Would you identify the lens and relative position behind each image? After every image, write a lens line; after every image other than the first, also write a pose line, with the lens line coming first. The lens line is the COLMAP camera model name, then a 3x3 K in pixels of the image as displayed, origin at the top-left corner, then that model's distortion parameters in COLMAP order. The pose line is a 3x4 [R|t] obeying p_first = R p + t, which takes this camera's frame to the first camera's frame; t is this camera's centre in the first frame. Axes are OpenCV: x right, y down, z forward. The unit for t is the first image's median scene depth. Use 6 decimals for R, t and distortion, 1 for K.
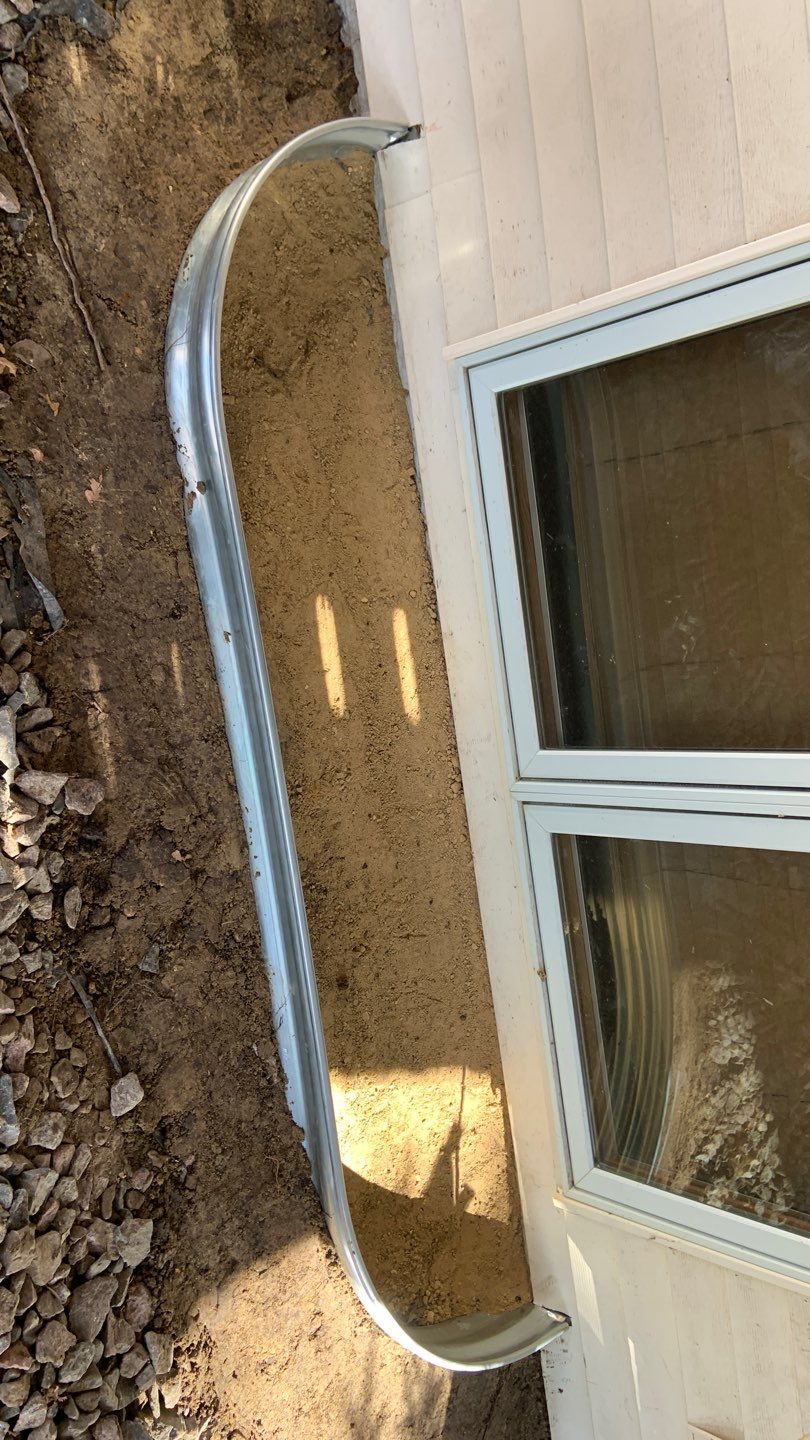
lens RADIAL K [[1065.6, 0, 403.3], [0, 1065.6, 715.3], [0, 0, 1]] dist [0.117964, -0.159381]
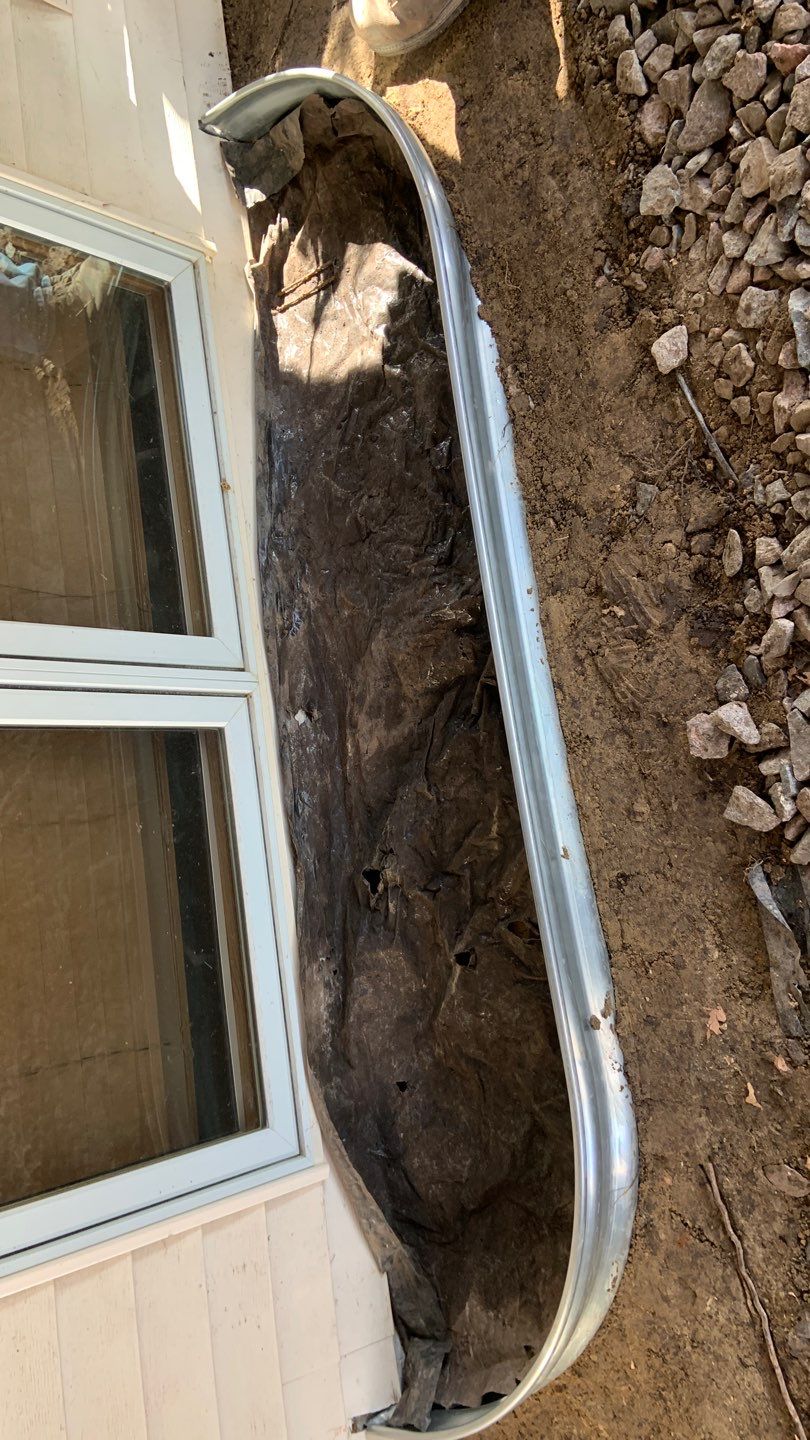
lens RADIAL K [[1065.6, 0, 403.3], [0, 1065.6, 715.3], [0, 0, 1]] dist [0.117964, -0.159381]
pose [[-0.999995, 0.000339, -0.003010, -0.028131], [-0.000473, -0.999002, 0.044669, 0.002345], [-0.002992, 0.044671, 0.998997, 0.105399]]
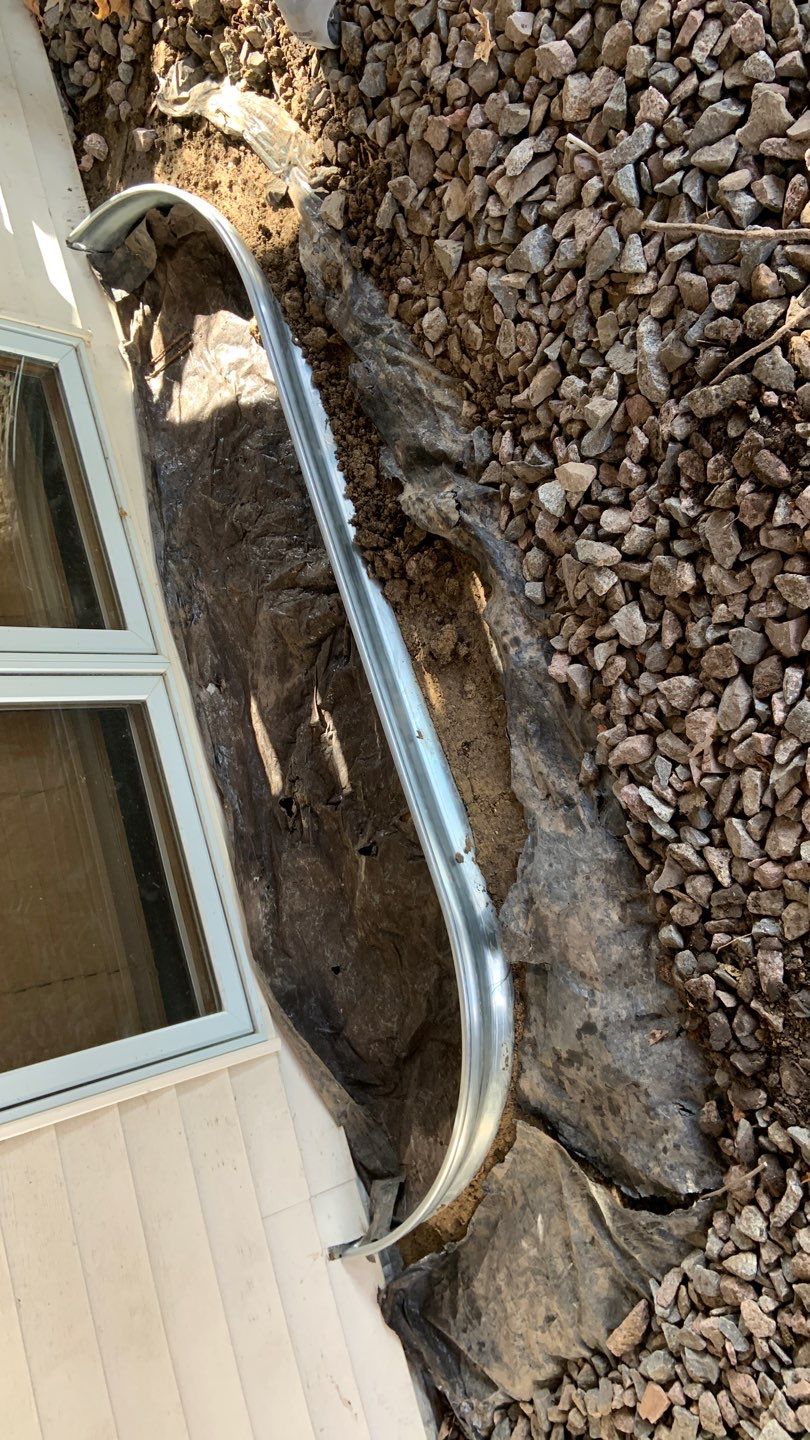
lens RADIAL K [[1065.6, 0, 403.3], [0, 1065.6, 715.3], [0, 0, 1]] dist [0.117964, -0.159381]
pose [[-0.987475, 0.155400, -0.027278, -0.128994], [-0.157681, -0.978020, 0.136430, -0.220422], [-0.005477, 0.139022, 0.990274, -0.133649]]
